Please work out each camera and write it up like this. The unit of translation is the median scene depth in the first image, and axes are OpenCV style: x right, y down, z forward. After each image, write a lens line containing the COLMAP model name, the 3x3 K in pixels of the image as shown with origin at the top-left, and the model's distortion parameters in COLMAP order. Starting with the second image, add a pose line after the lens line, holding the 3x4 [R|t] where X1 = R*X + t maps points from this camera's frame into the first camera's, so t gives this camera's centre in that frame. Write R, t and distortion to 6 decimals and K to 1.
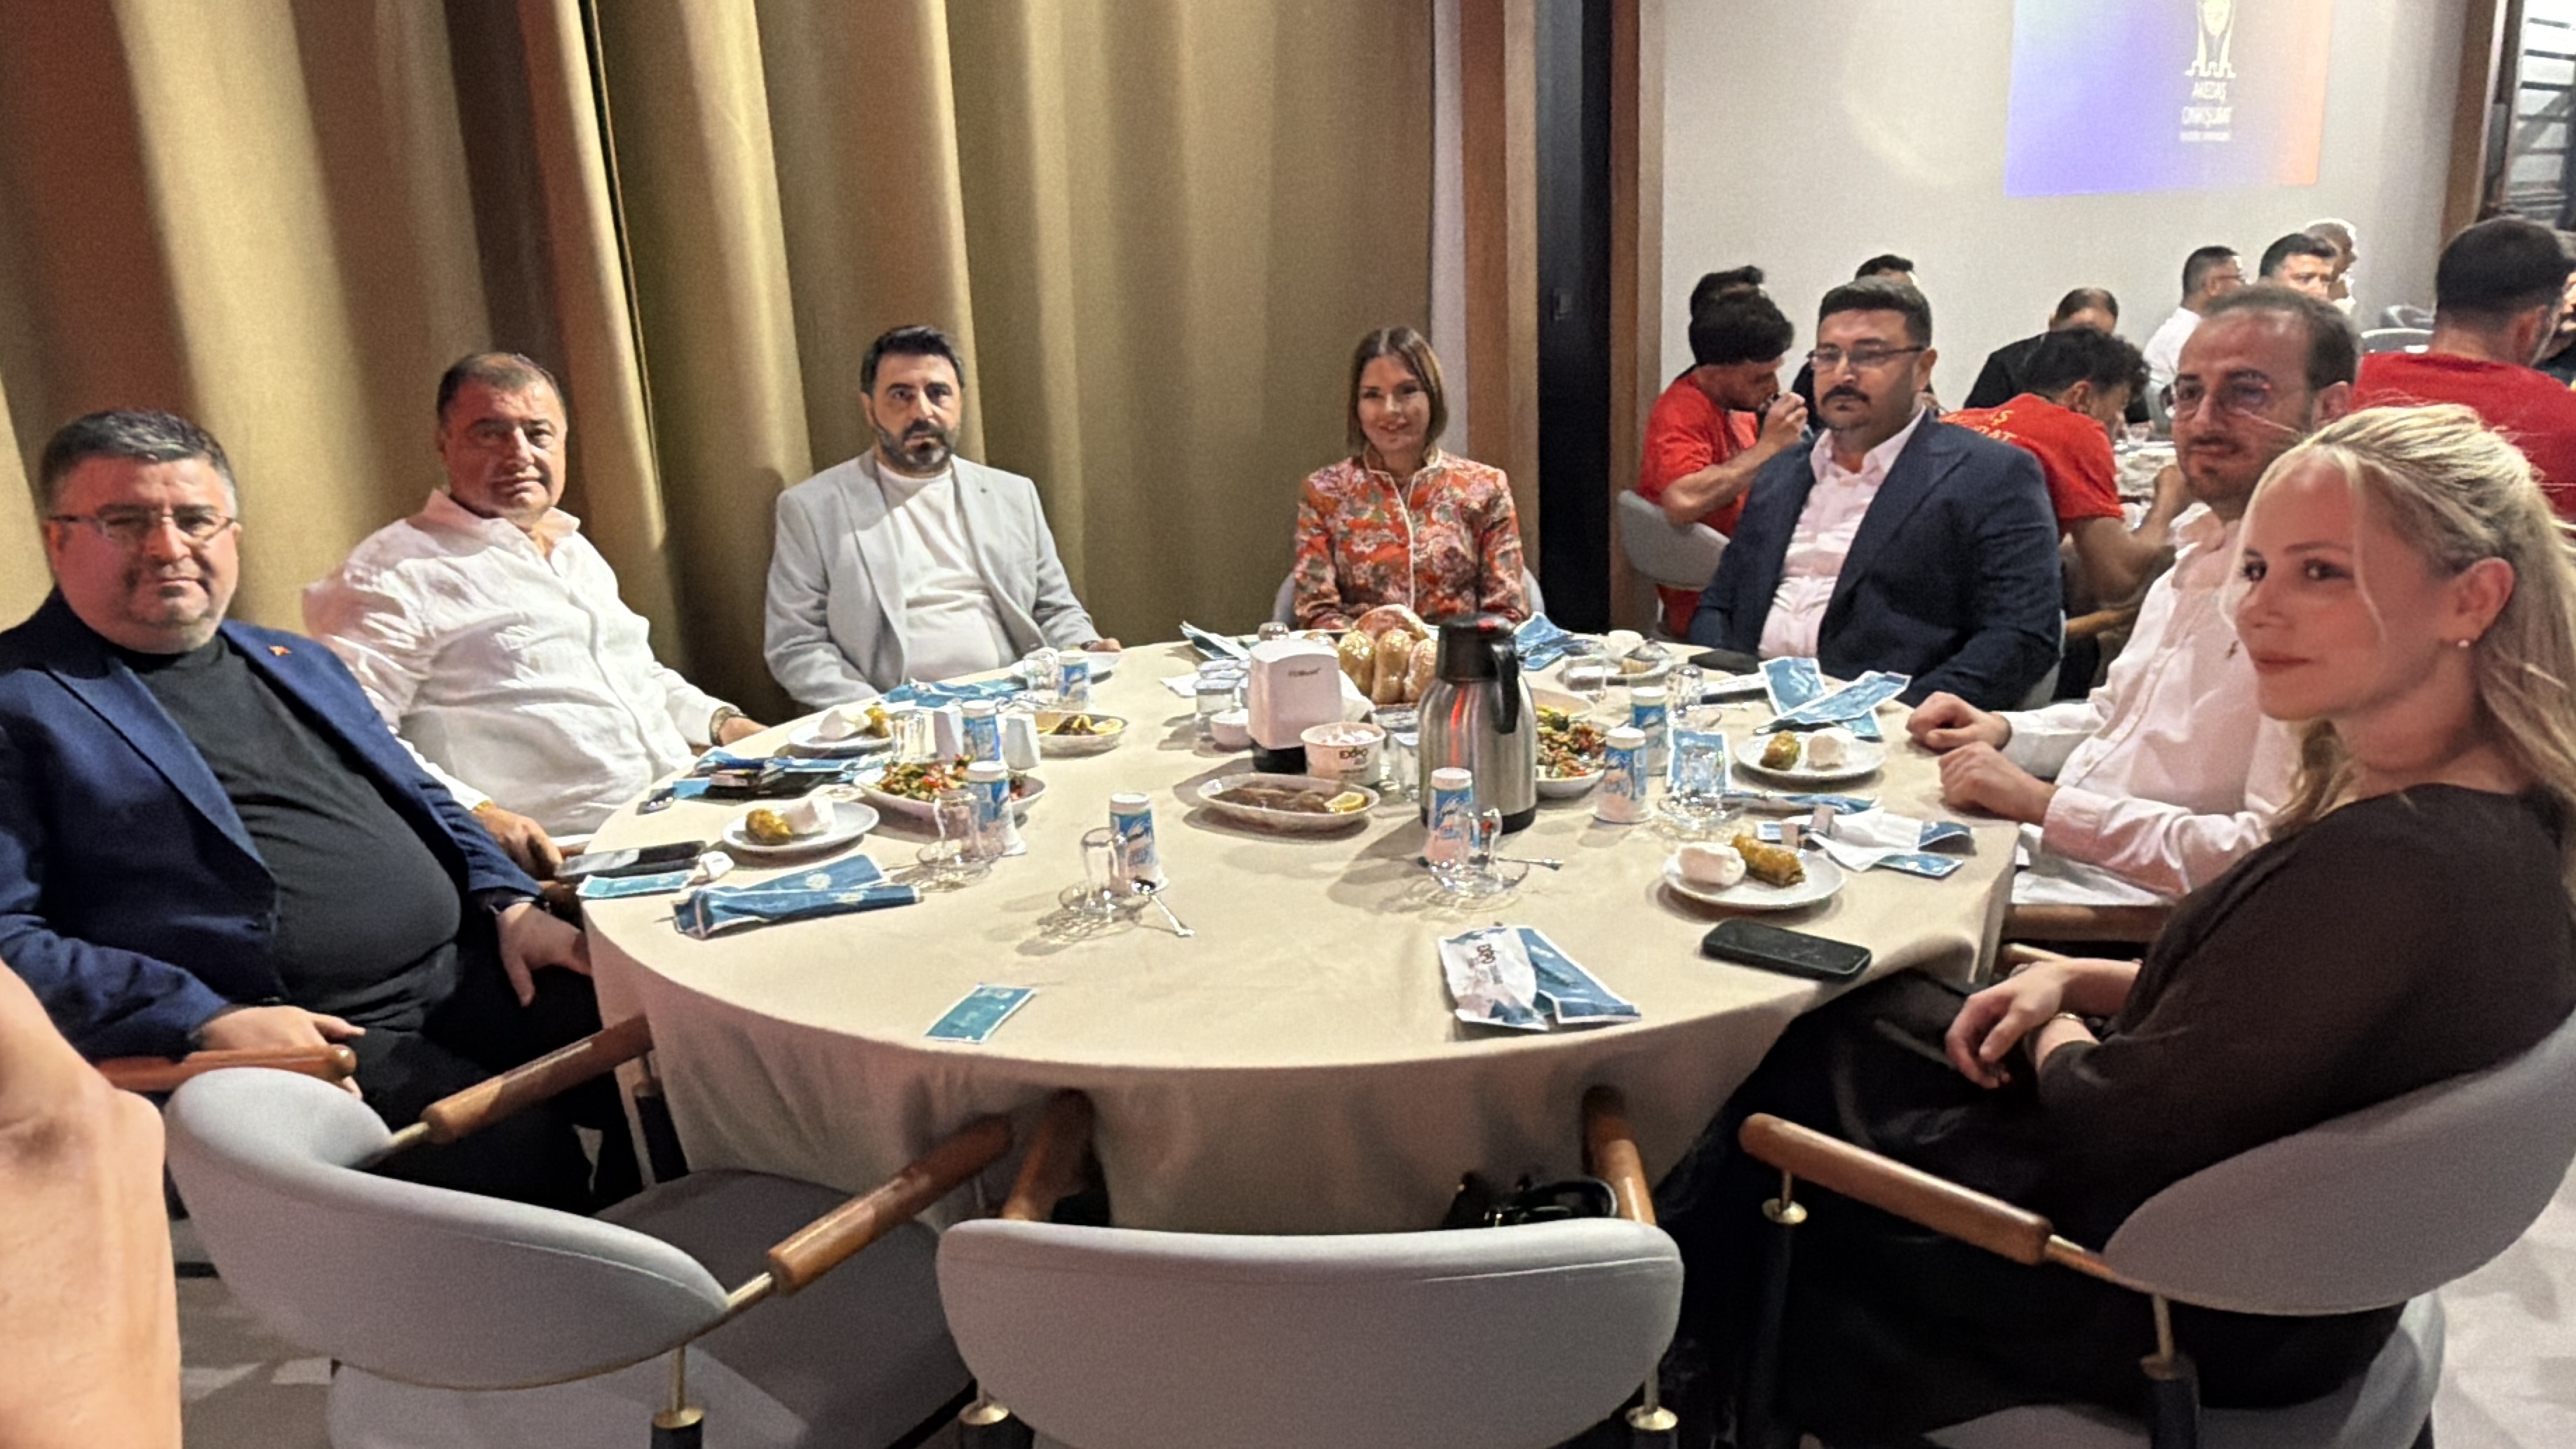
lens RADIAL K [[1857.0, 0, 1282.0], [0, 1857.0, 728.6], [0, 0, 1]] dist [-0.004466, 0.007835]
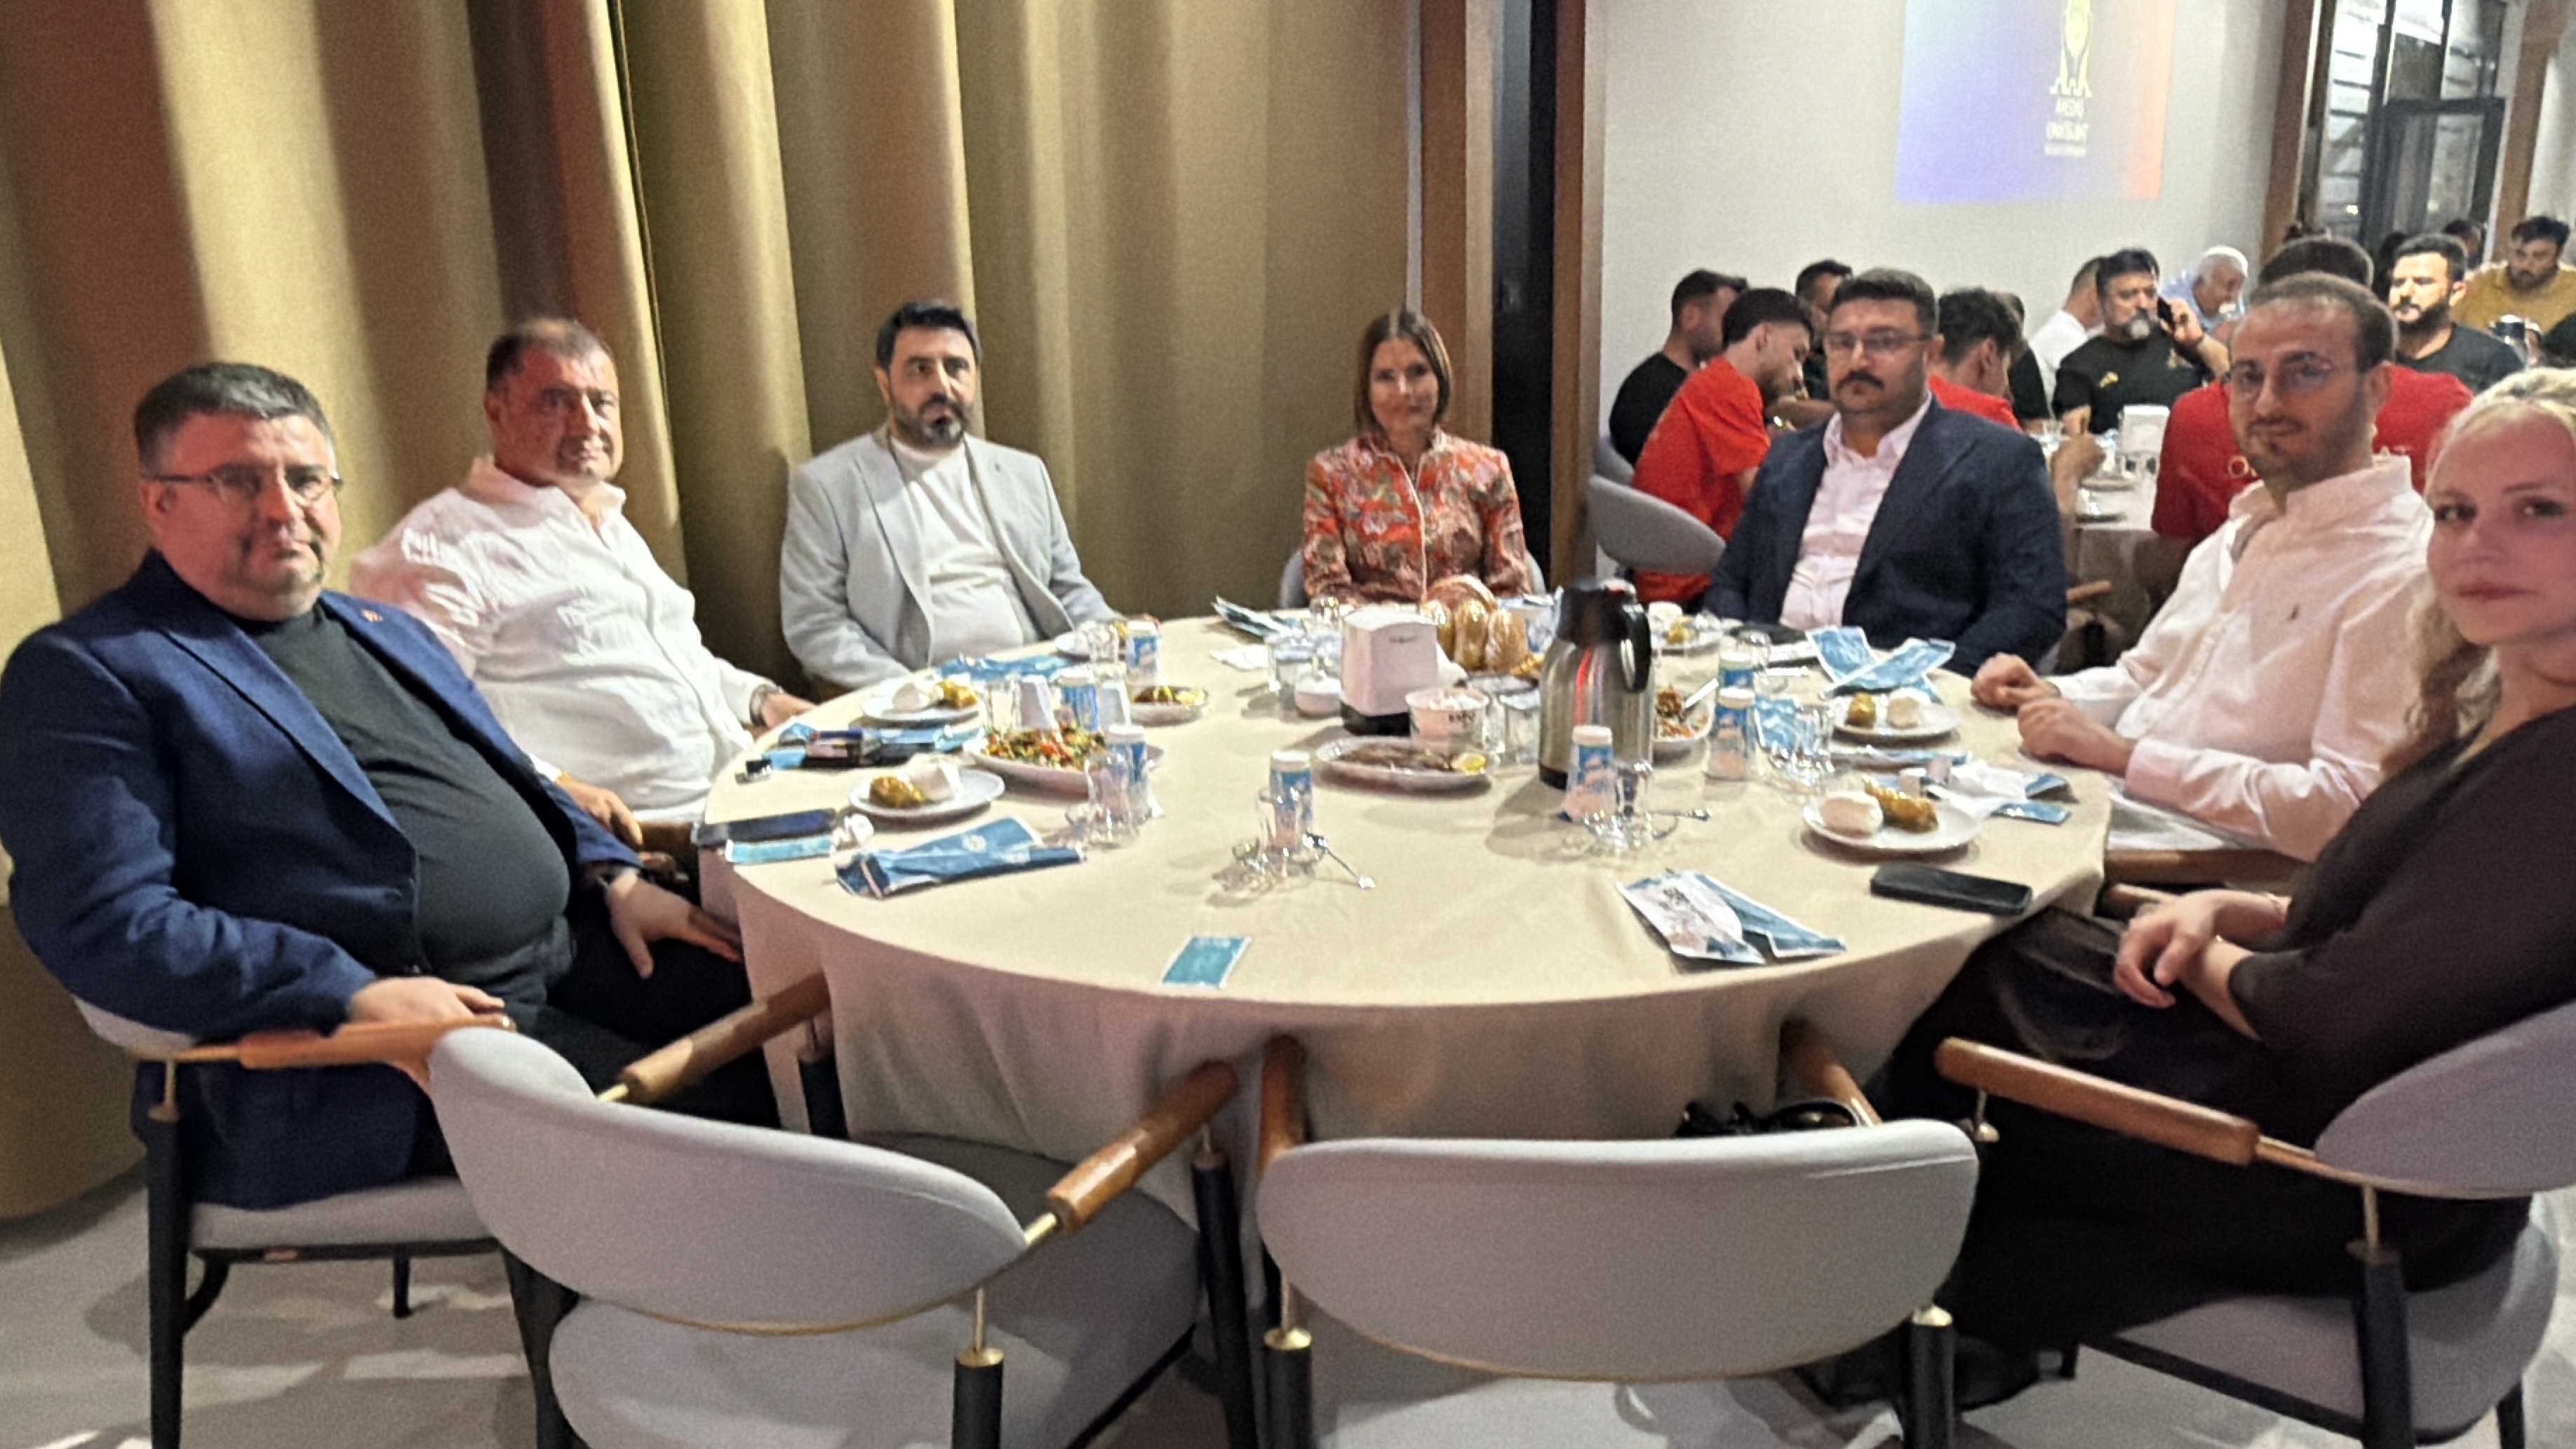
lens RADIAL K [[1857.0, 0, 1299.4], [0, 1857.0, 728.0], [0, 0, 1]] dist [-0.004466, 0.007835]
pose [[0.994891, -0.006723, 0.100731, -0.166119], [0.006700, 0.999977, 0.000560, 0.019520], [-0.100732, 0.000118, 0.994914, -0.016631]]
